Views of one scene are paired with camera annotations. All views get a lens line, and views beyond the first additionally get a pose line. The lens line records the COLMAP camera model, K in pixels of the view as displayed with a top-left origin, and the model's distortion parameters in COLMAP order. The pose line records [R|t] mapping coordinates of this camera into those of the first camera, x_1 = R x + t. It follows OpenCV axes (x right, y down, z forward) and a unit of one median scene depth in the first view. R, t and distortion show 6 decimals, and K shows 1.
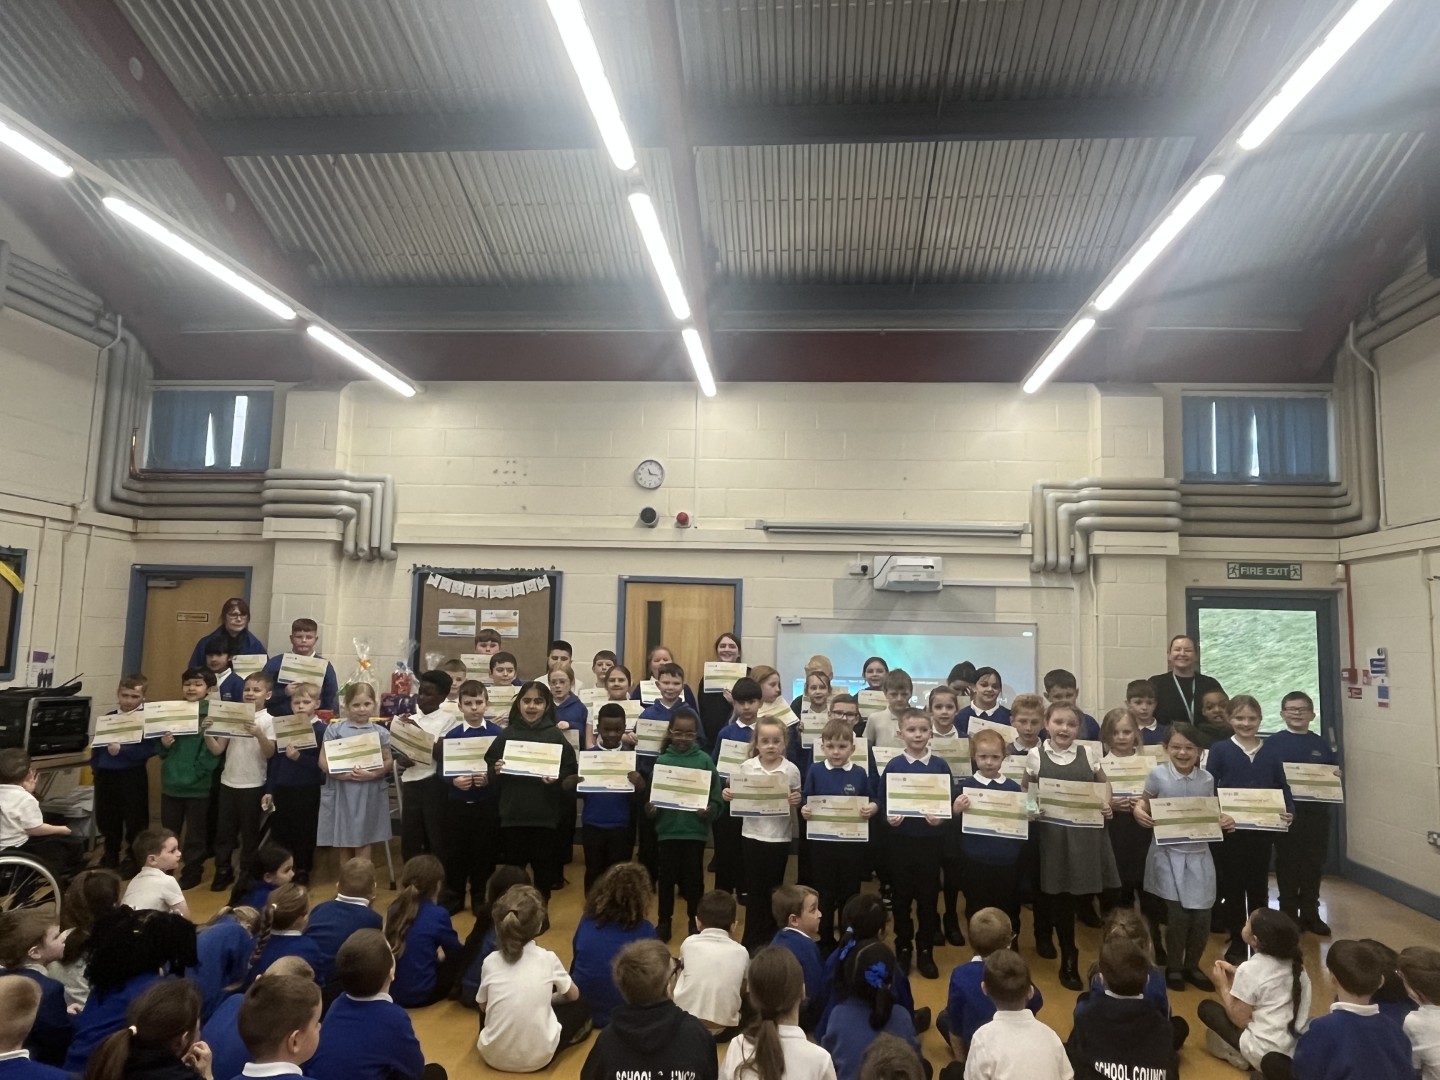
lens RADIAL K [[925.6, 0, 720.0], [0, 925.6, 540.0], [0, 0, 1]] dist [-0.002390, 0.000107]
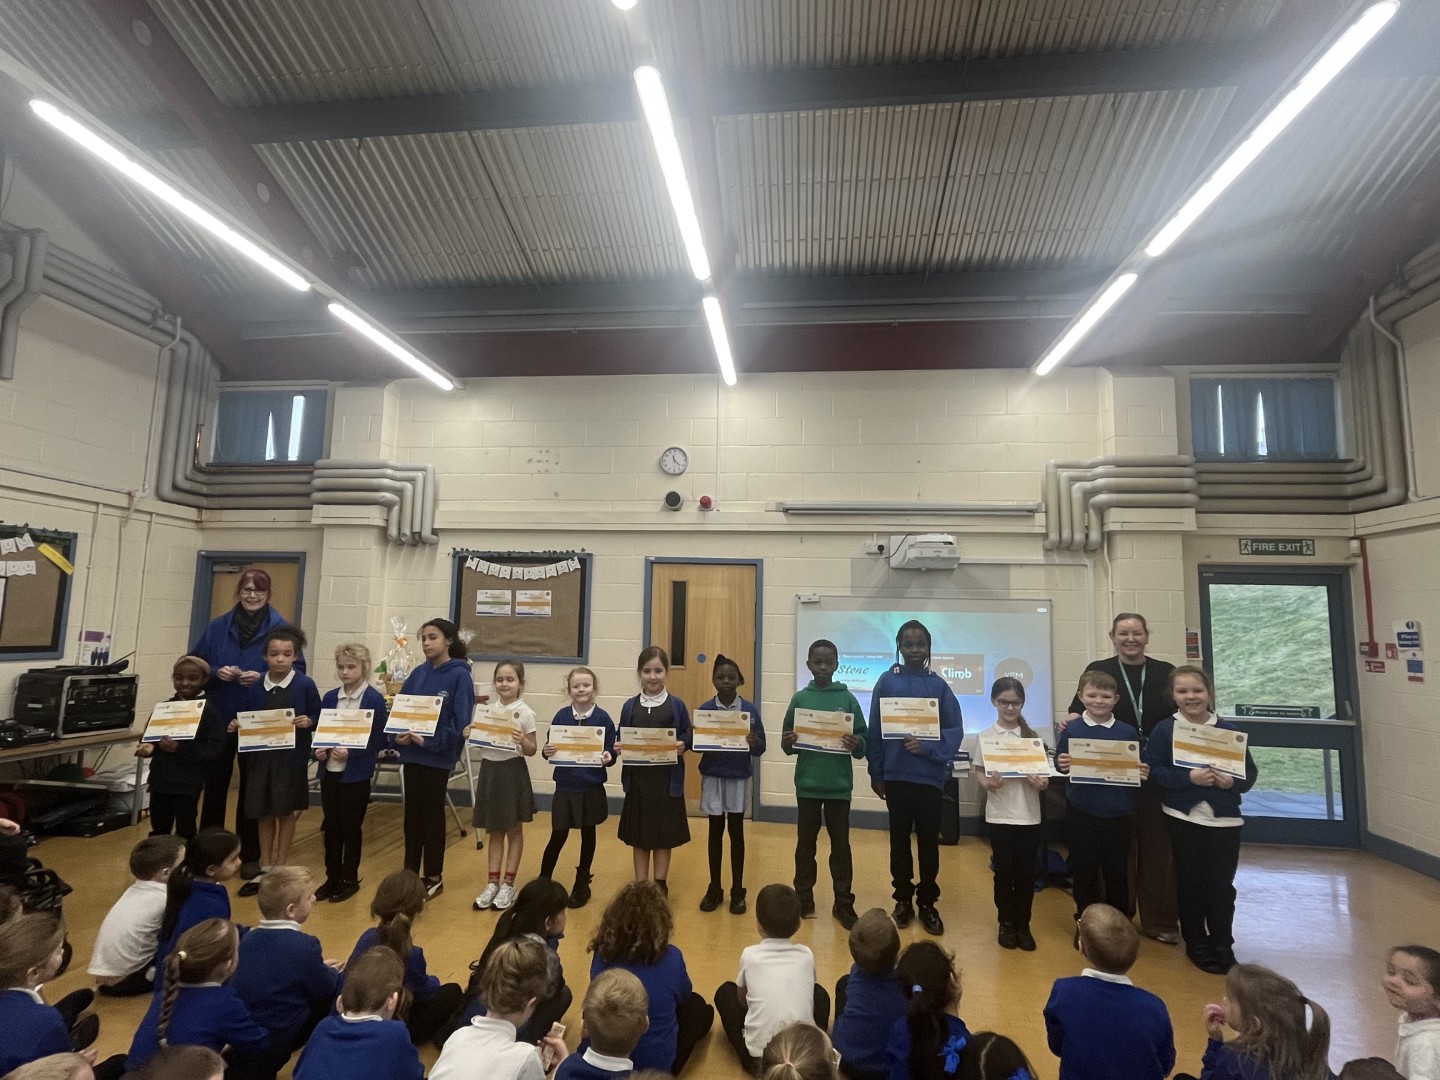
lens RADIAL K [[723.5, 0, 720.0], [0, 723.5, 540.0], [0, 0, 1]] dist [-0.004549, 0.001094]
pose [[0.999701, -0.007383, -0.023324, -0.005413], [0.007226, 0.999951, -0.006787, 0.026583], [0.023373, 0.006616, 0.999705, 0.189054]]
